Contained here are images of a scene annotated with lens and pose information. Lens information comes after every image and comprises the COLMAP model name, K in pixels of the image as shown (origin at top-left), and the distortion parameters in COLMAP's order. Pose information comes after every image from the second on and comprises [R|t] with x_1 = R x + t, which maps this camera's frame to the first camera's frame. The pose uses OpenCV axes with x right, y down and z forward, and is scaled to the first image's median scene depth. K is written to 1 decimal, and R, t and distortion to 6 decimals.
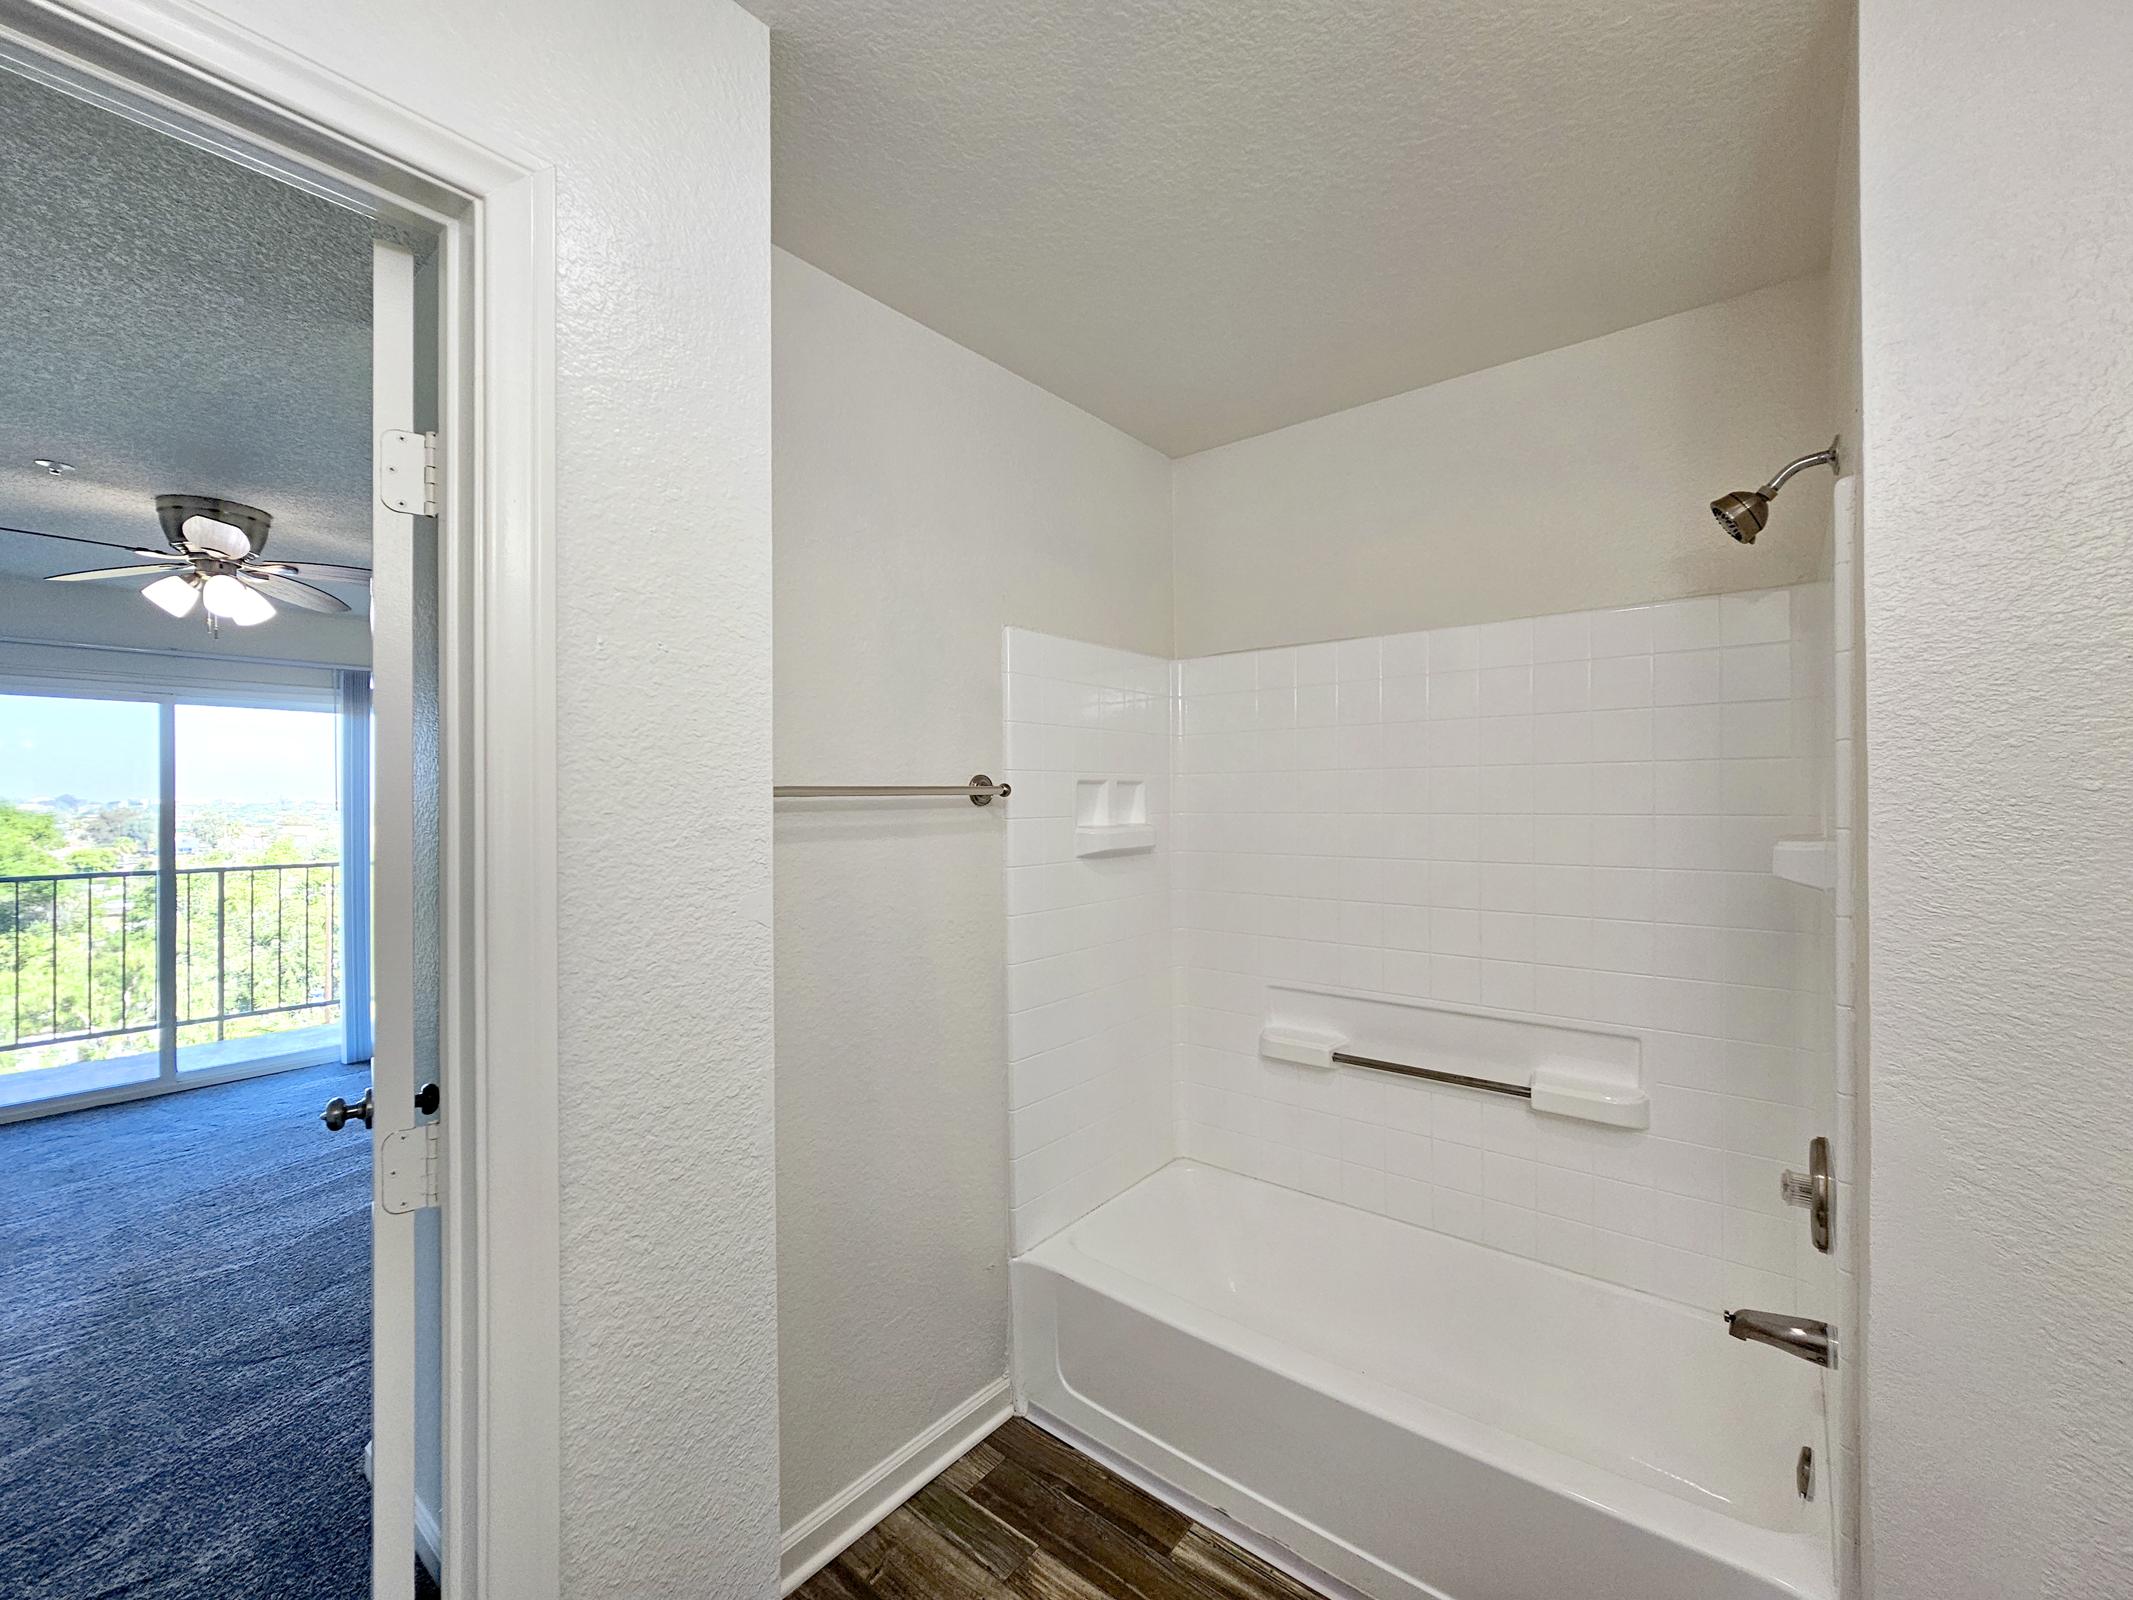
lens RADIAL K [[871.6, 0, 1059.5], [0, 871.6, 793.8], [0, 0, 1]] dist [-0.001649, 0.000068]
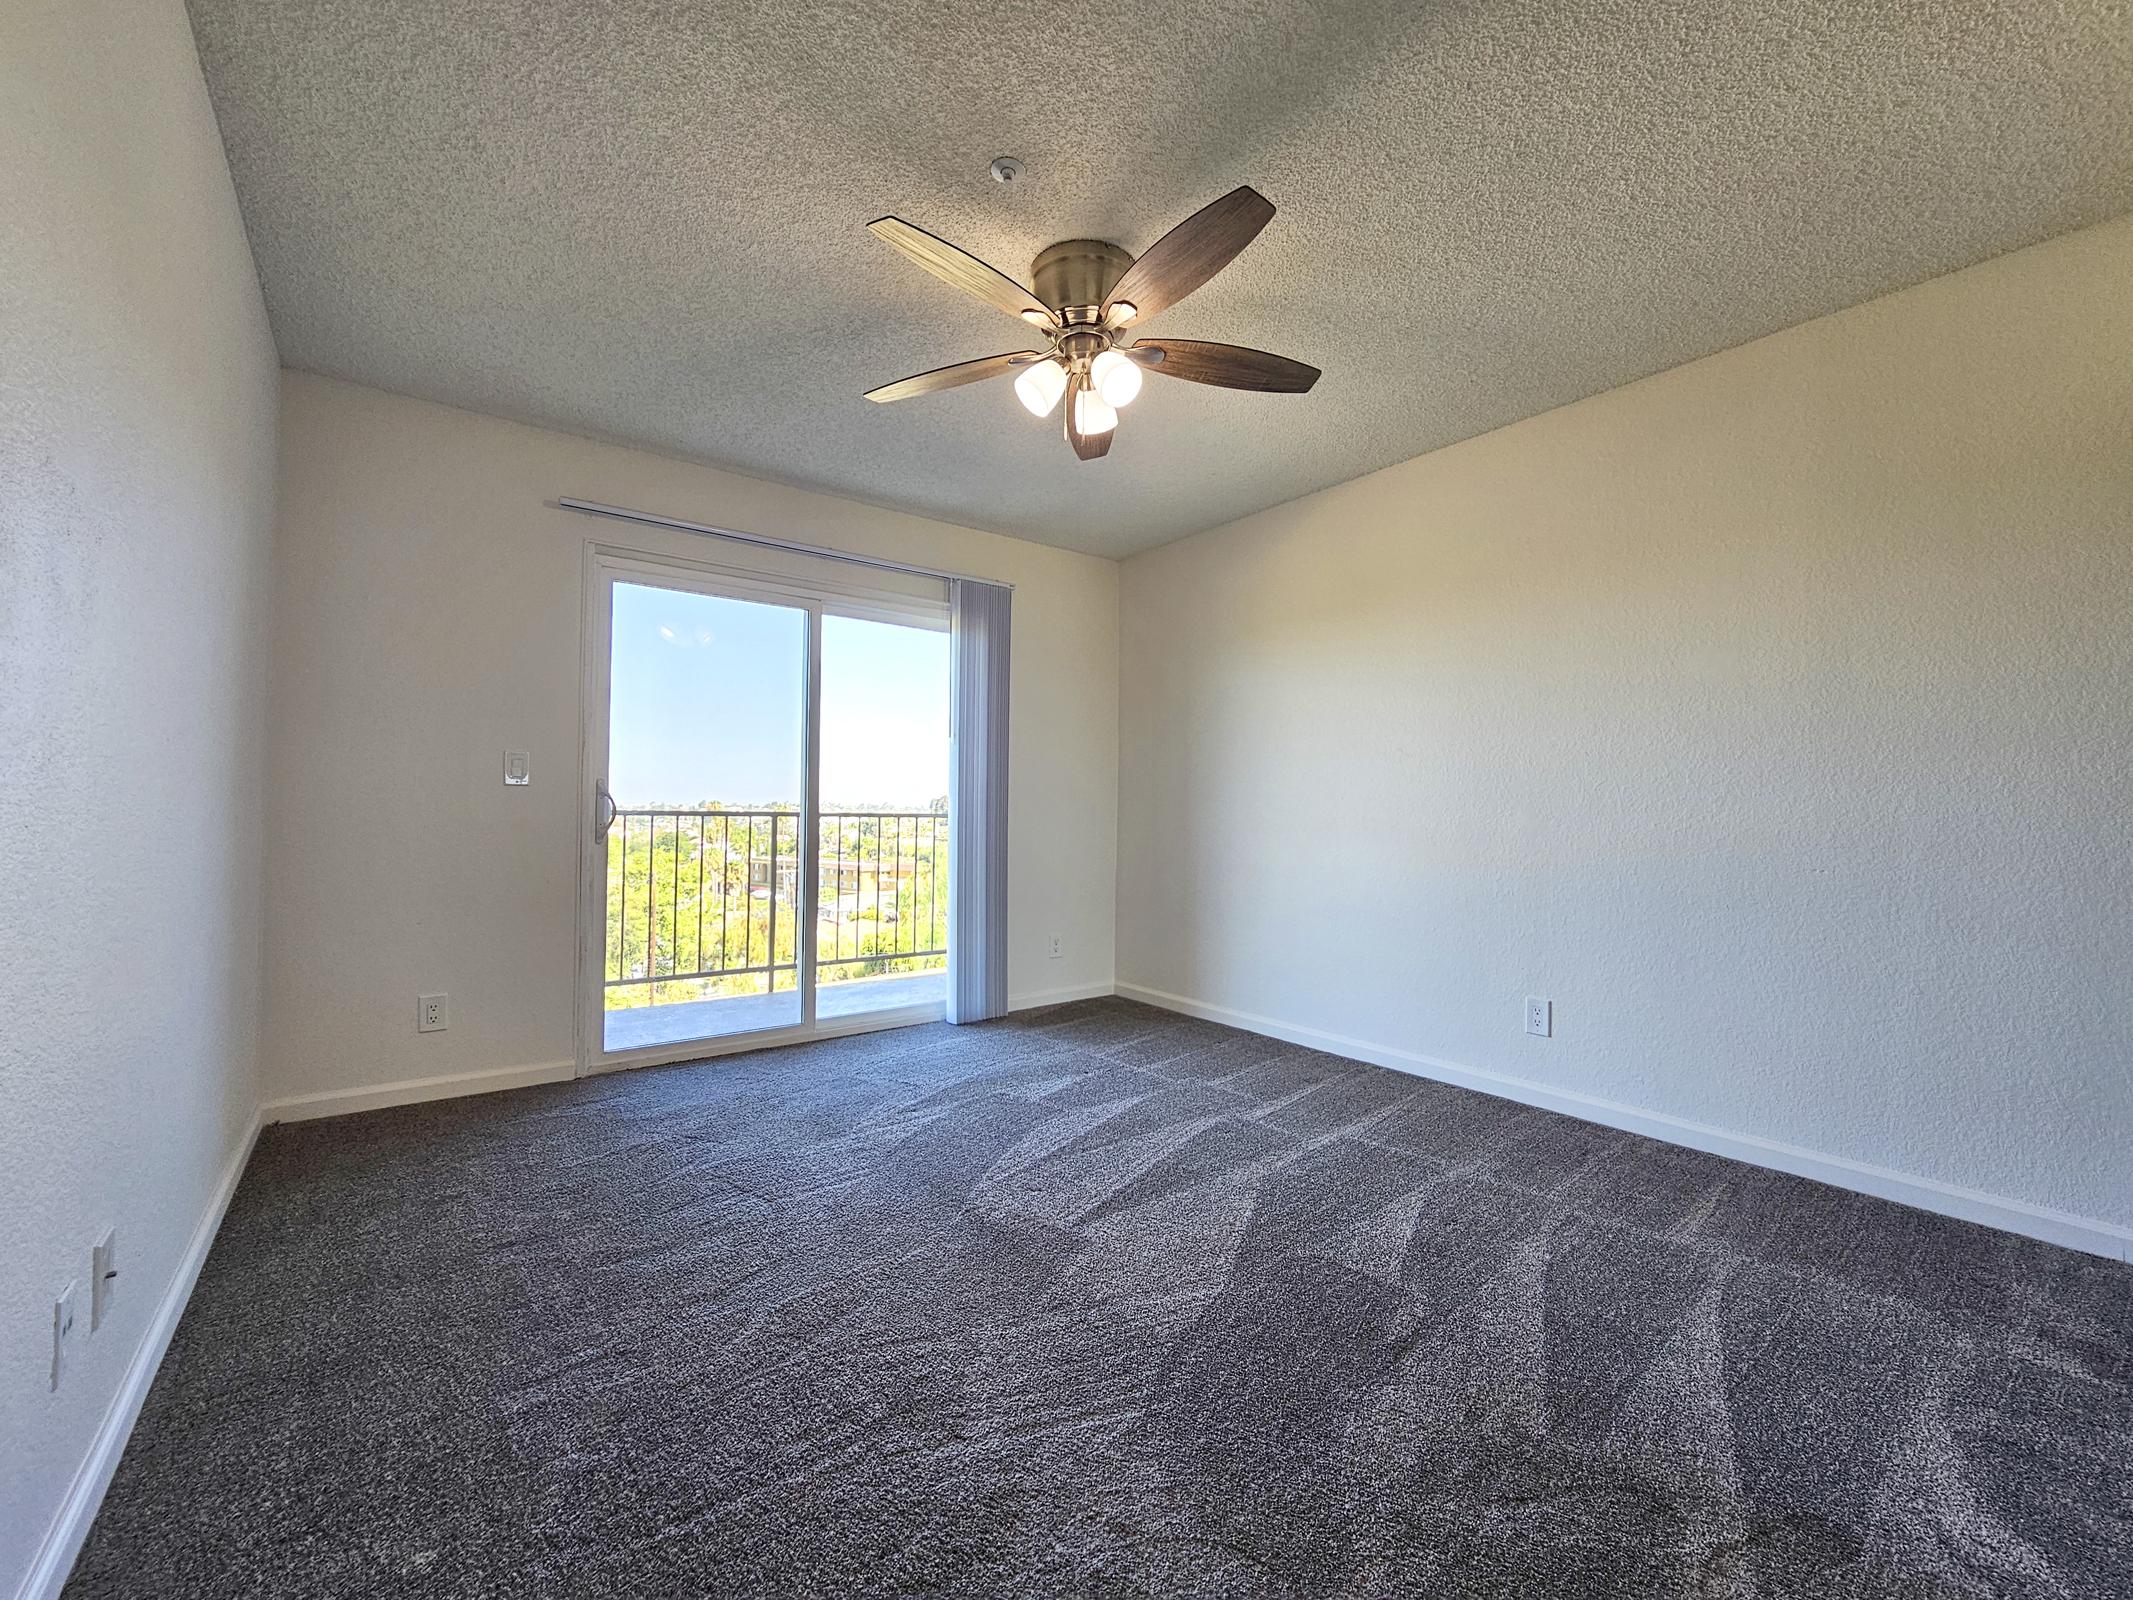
lens RADIAL K [[871.6, 0, 1084.5], [0, 871.6, 791.6], [0, 0, 1]] dist [-0.001649, 0.000068]
pose [[0.974776, 0.011769, -0.222875, -0.545578], [-0.016367, 0.999689, -0.018797, 0.098272], [0.222584, 0.021971, 0.974666, 0.182613]]
